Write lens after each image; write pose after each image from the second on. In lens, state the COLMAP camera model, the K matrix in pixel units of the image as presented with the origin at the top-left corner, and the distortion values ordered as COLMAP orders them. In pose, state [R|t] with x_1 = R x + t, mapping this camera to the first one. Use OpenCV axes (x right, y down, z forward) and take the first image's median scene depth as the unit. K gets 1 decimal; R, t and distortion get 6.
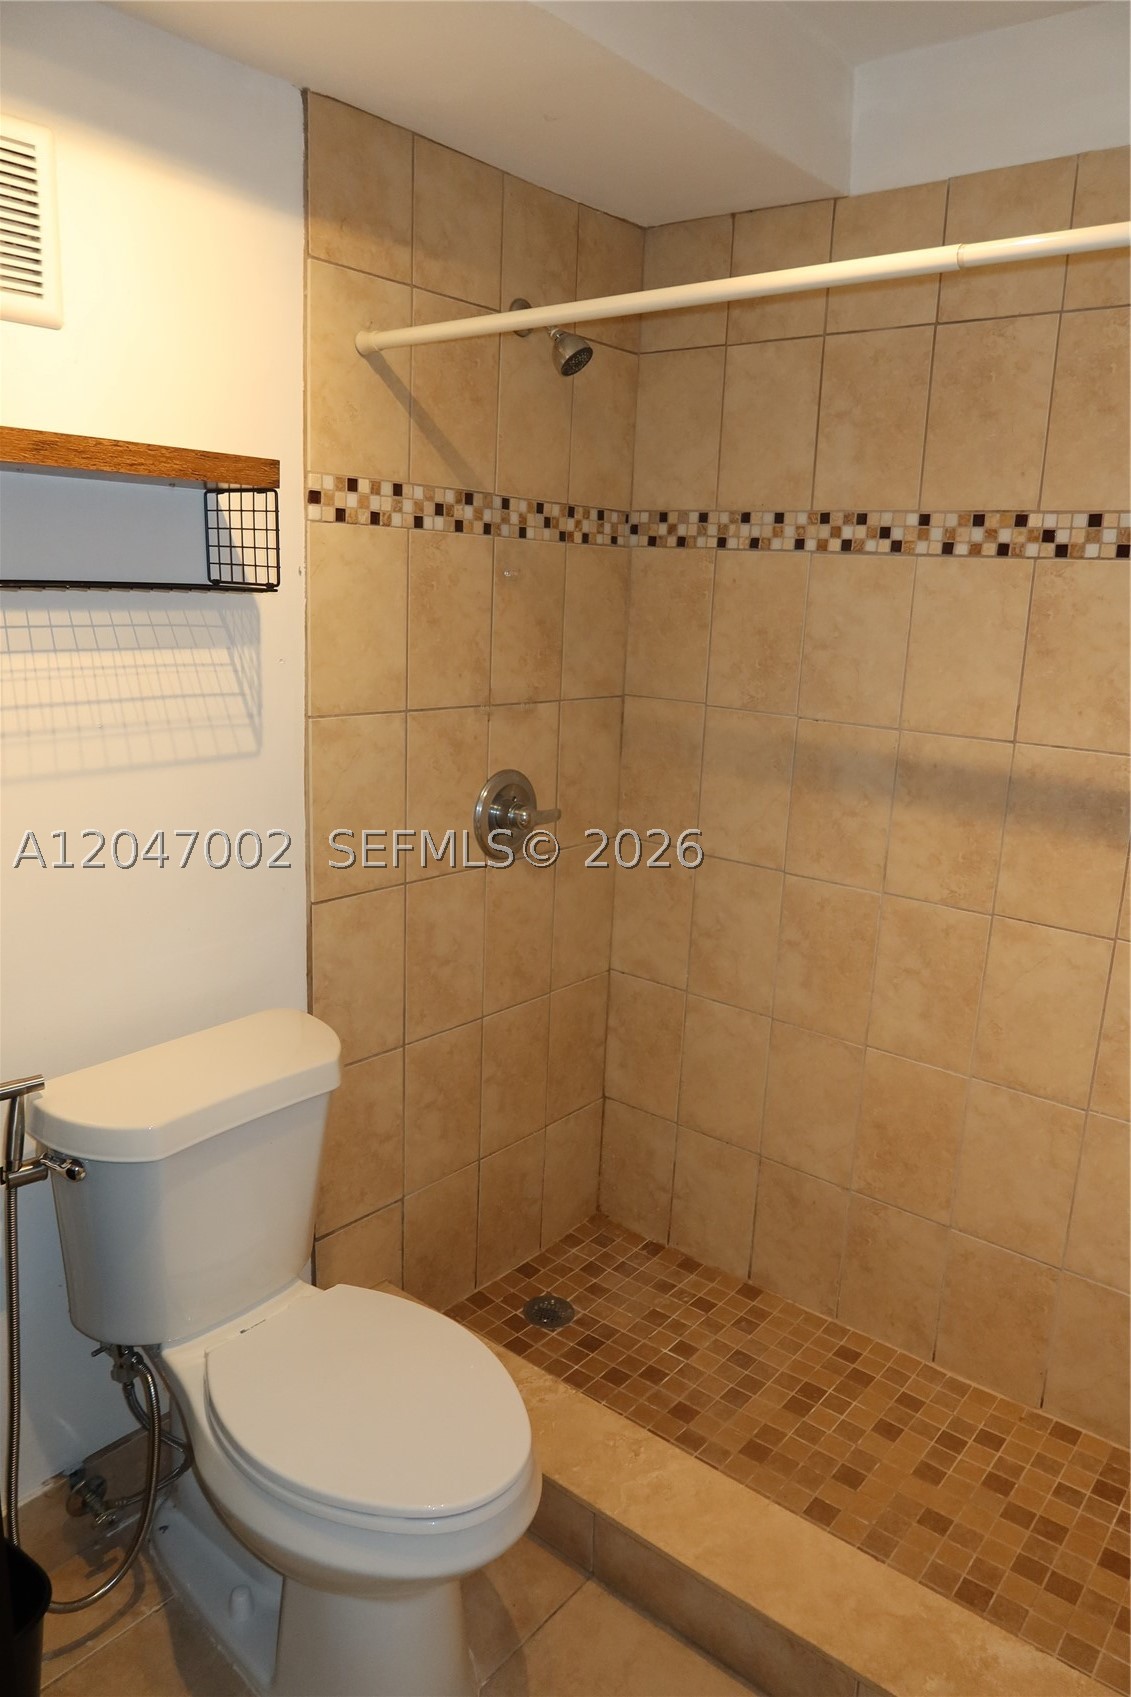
lens RADIAL K [[1166.3, 0, 567.7], [0, 1166.3, 846.9], [0, 0, 1]] dist [-0.028540, 0.009494]
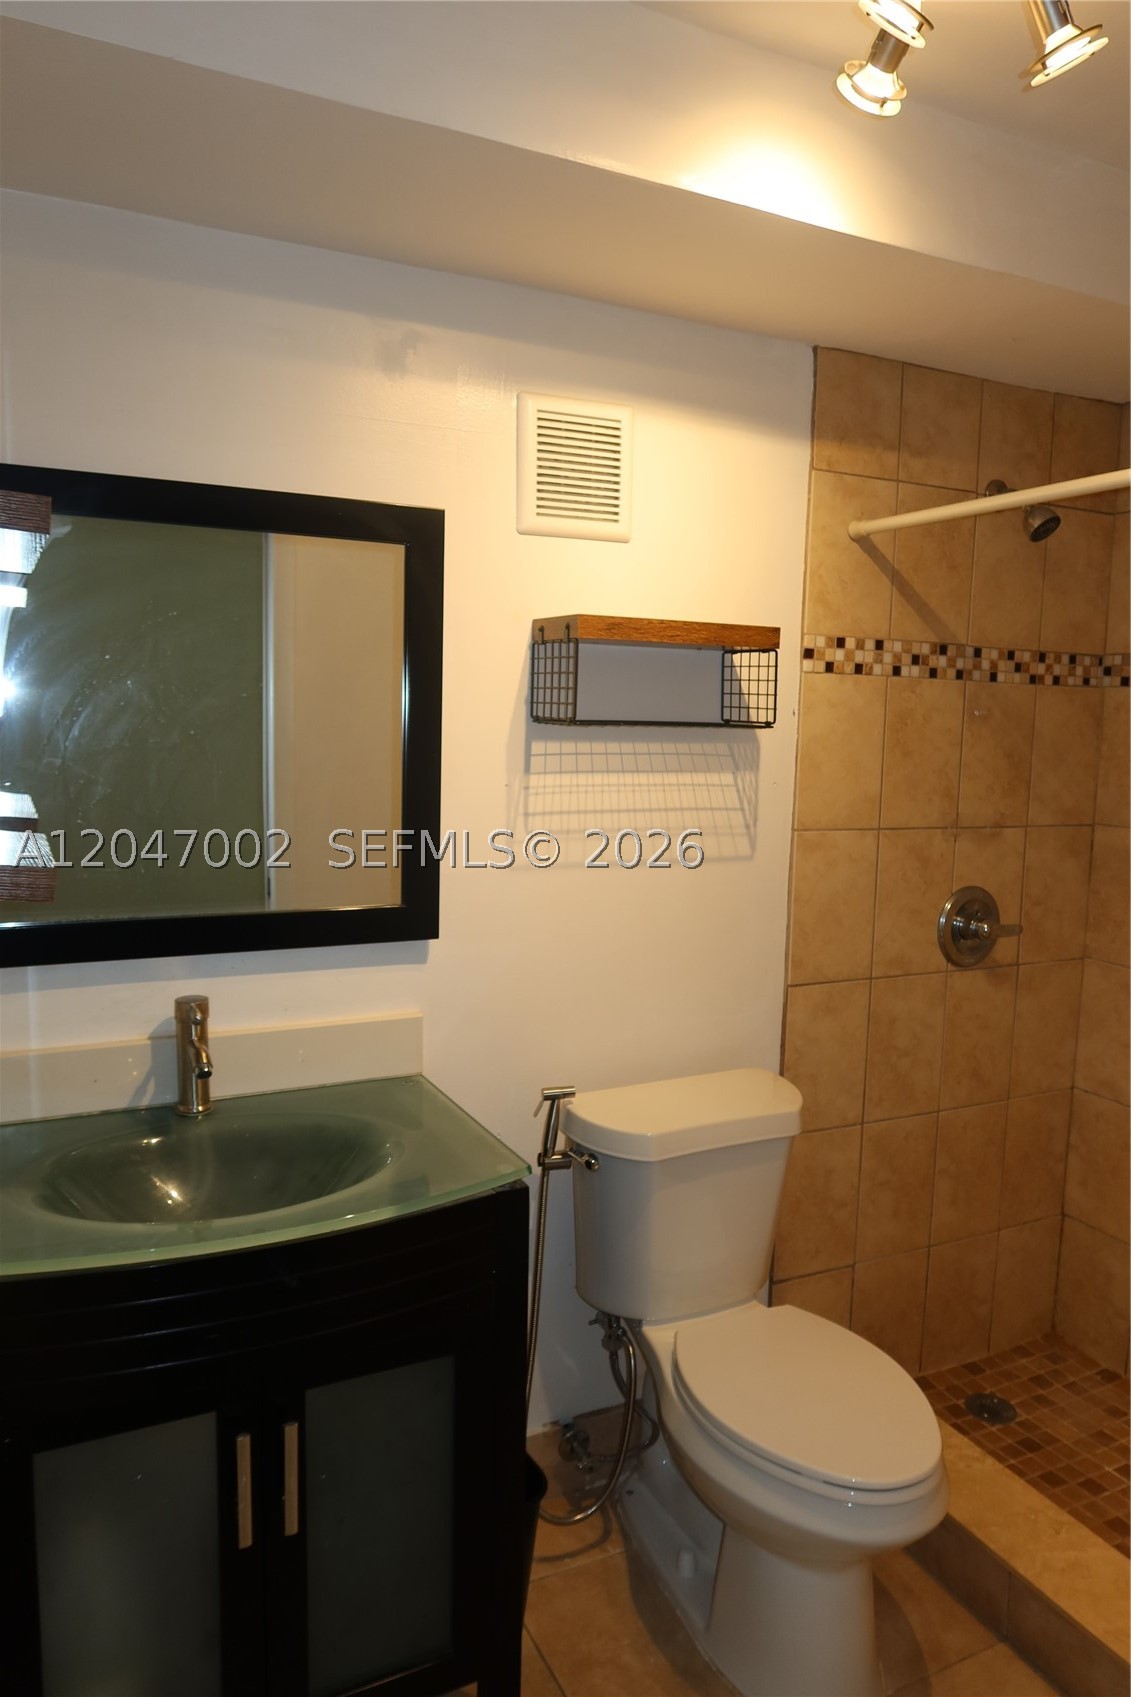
lens RADIAL K [[1166.3, 0, 567.7], [0, 1166.3, 846.9], [0, 0, 1]] dist [-0.028540, 0.009494]
pose [[0.909610, 0.030600, -0.414336, 0.066274], [-0.080958, 0.991222, -0.104525, 0.051889], [0.407500, 0.128620, 0.904102, -0.193127]]
